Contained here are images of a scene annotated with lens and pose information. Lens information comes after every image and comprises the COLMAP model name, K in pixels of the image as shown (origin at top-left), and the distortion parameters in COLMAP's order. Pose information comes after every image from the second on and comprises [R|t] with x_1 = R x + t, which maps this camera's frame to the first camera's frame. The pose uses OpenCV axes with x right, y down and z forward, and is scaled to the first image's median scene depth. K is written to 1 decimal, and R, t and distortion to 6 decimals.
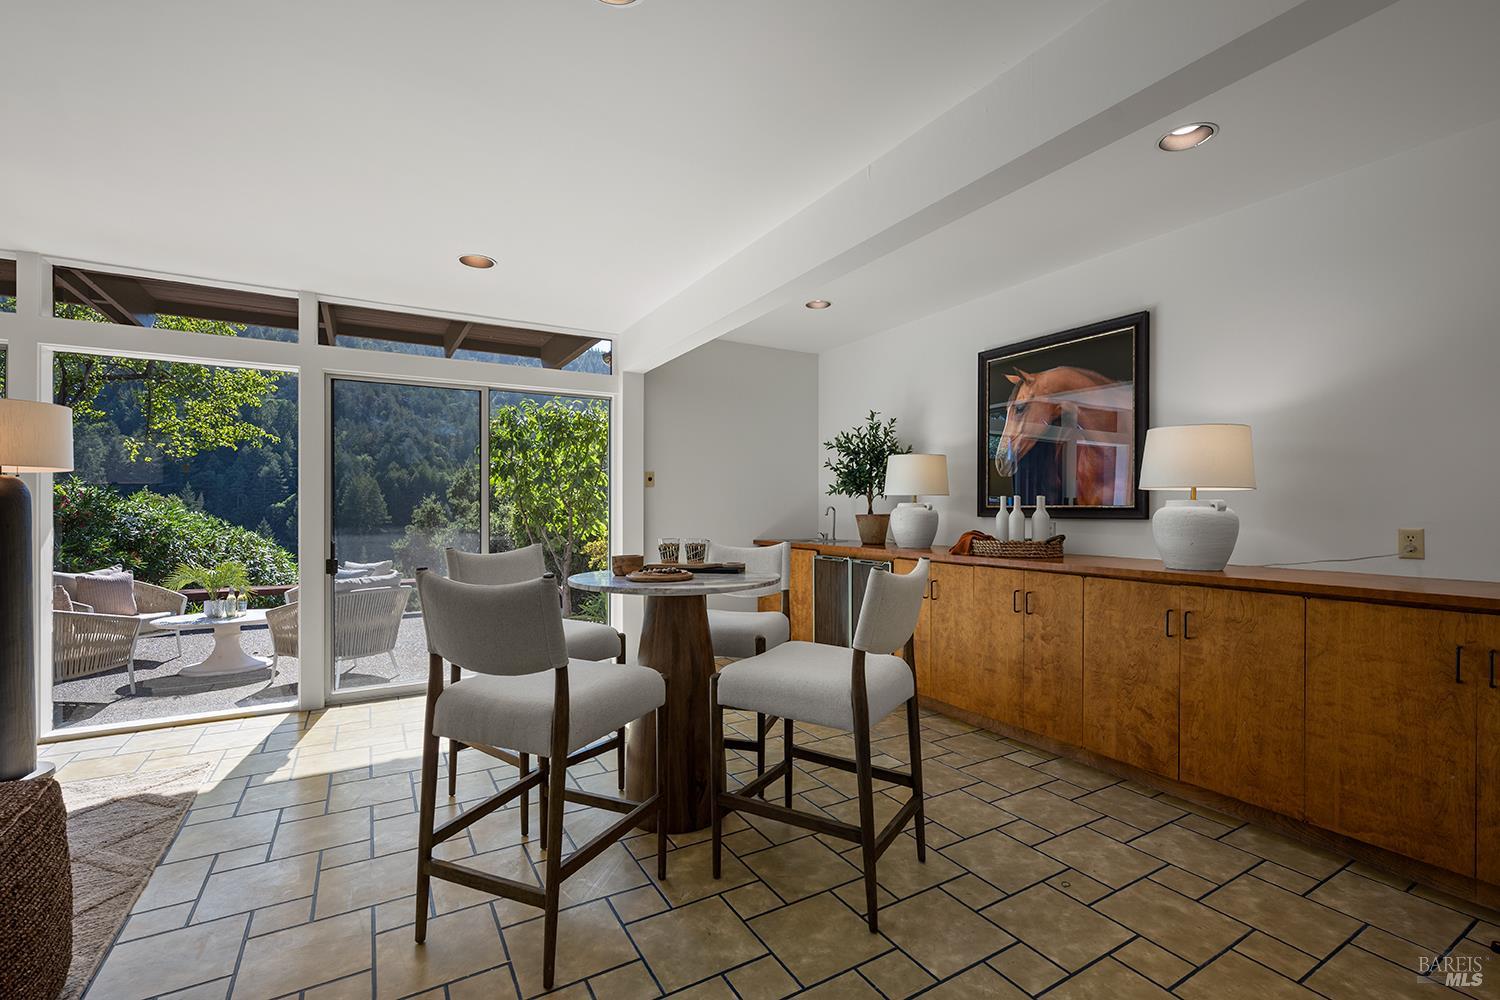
lens RADIAL K [[657.6, 0, 748.6], [0, 657.6, 505.0], [0, 0, 1]] dist [-0.001977, -0.000202]
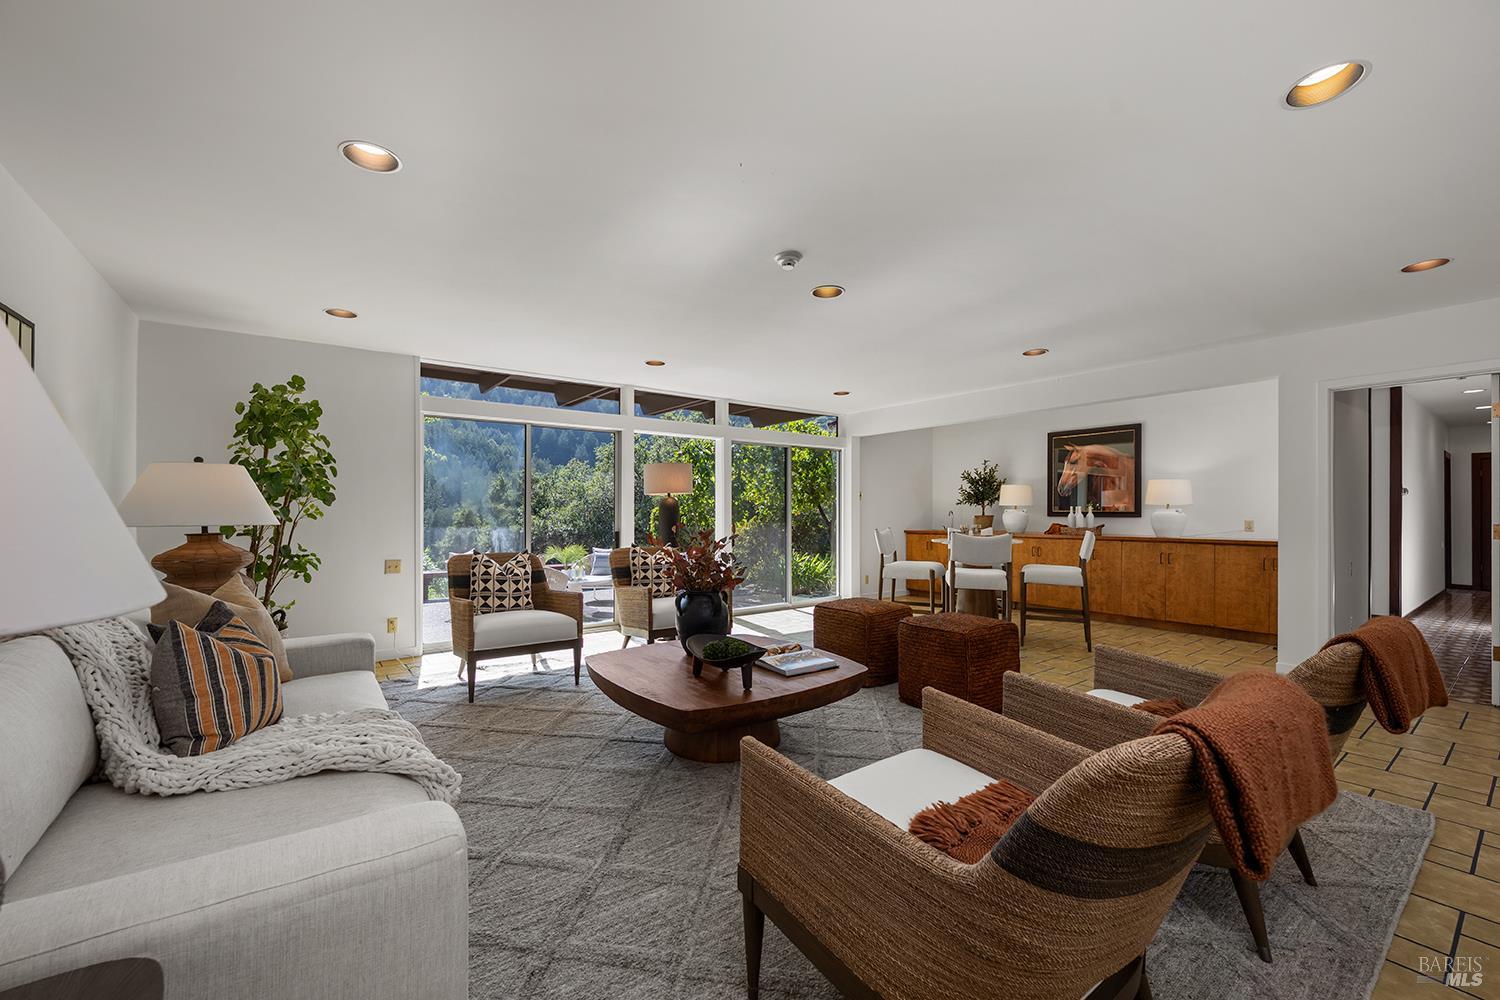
lens RADIAL K [[616.6, 0, 748.1], [0, 616.6, 507.5], [0, 0, 1]] dist [-0.001684, -0.000303]
pose [[0.992219, 0.002397, 0.124479, -0.818086], [-0.002114, 0.999995, -0.002410, -0.002694], [-0.124484, 0.002129, 0.992219, -0.762526]]
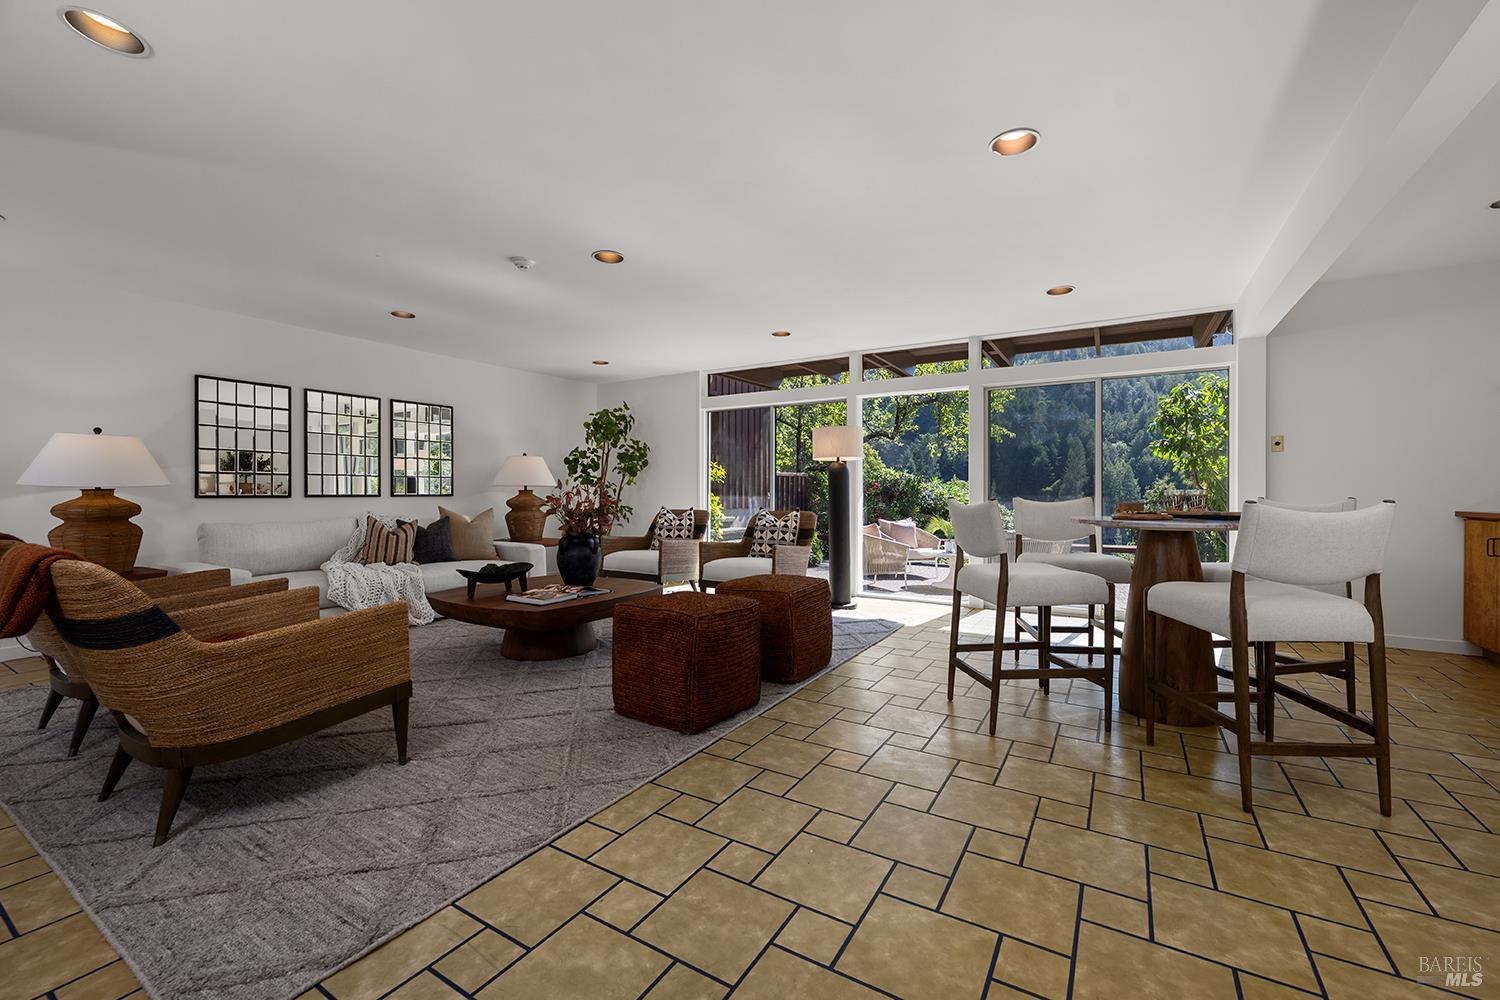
lens RADIAL K [[611.7, 0, 750.0], [0, 611.7, 500.0], [0, 0, 1]] dist [0.002320, 0.000303]
pose [[0.472843, 0.013859, -0.881037, 0.336253], [0.001185, 0.999865, 0.016364, 0.033583], [0.881146, -0.008782, 0.472763, -0.137003]]
